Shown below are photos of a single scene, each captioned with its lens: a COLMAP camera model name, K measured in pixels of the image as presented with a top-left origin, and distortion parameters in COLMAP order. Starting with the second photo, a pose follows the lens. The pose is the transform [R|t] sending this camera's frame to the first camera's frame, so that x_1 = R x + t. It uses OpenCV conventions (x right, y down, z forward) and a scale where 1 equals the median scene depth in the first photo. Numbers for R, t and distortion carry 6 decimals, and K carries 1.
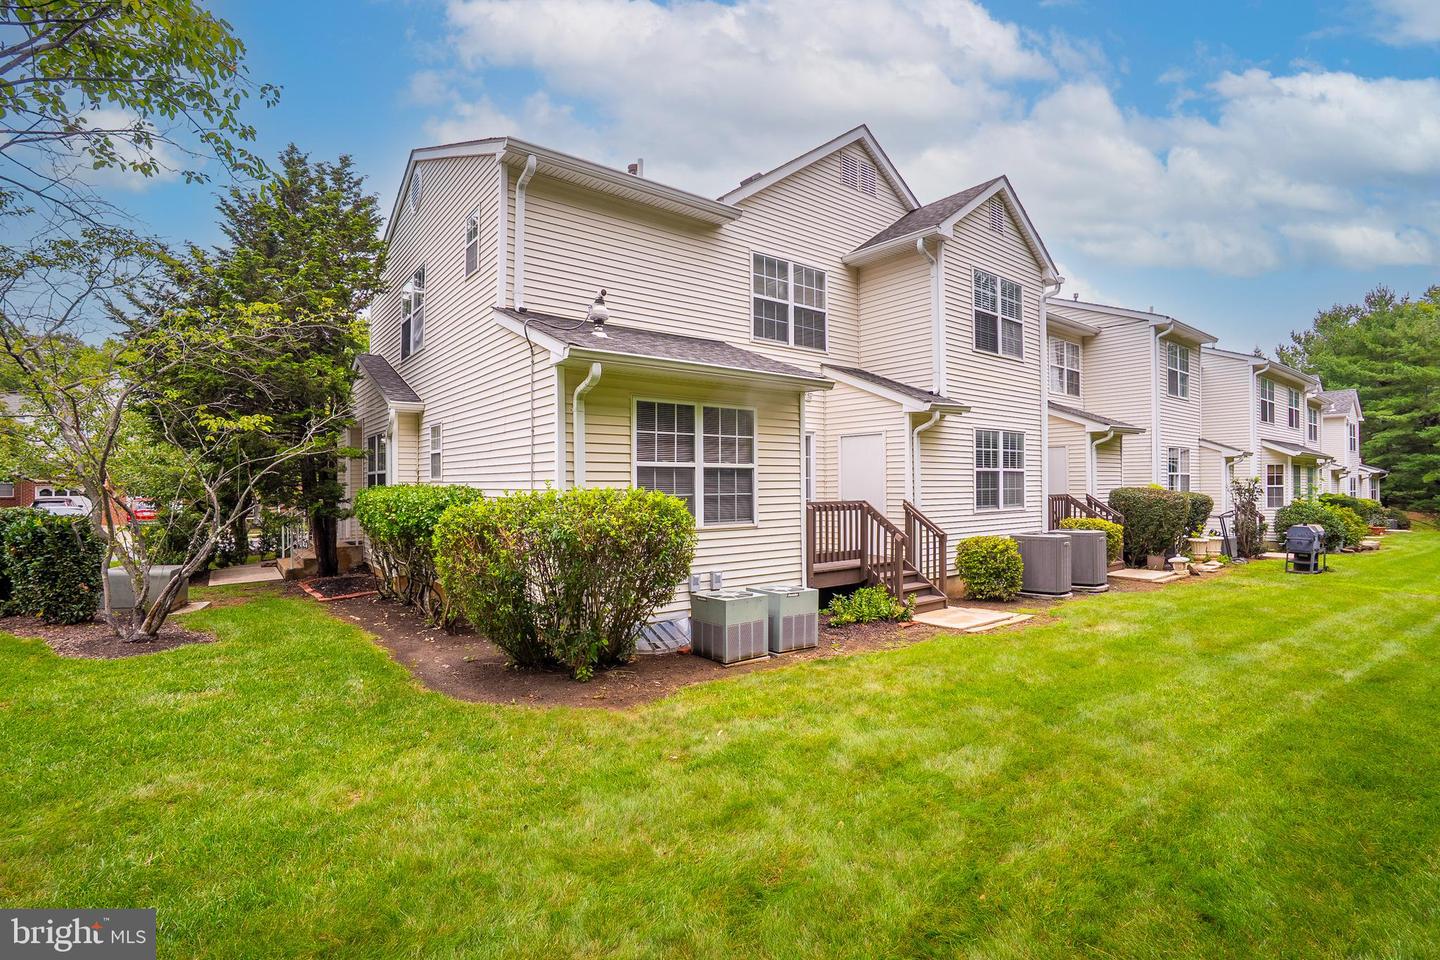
lens RADIAL K [[675.2, 0, 720.0], [0, 675.2, 480.0], [0, 0, 1]] dist [-0.069090, 0.028774]
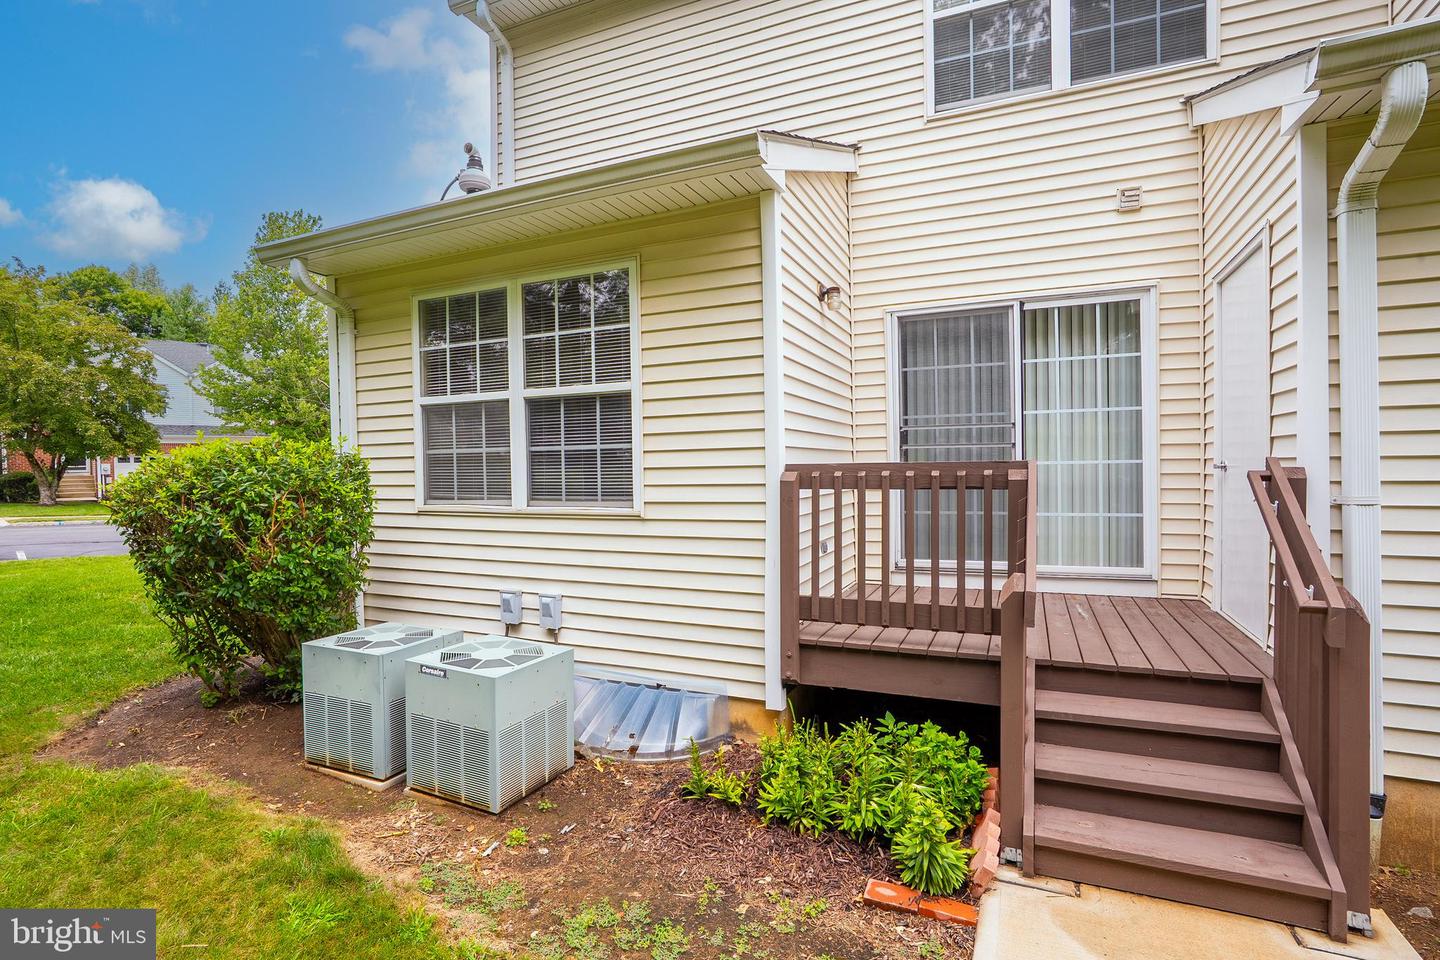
lens RADIAL K [[693.1, 0, 720.0], [0, 693.1, 480.0], [0, 0, 1]] dist [-0.029052, 0.000129]
pose [[0.466212, 0.010926, -0.884606, 0.511305], [0.017315, 0.999619, 0.021472, 0.035617], [0.884504, -0.025327, 0.465845, 0.834818]]
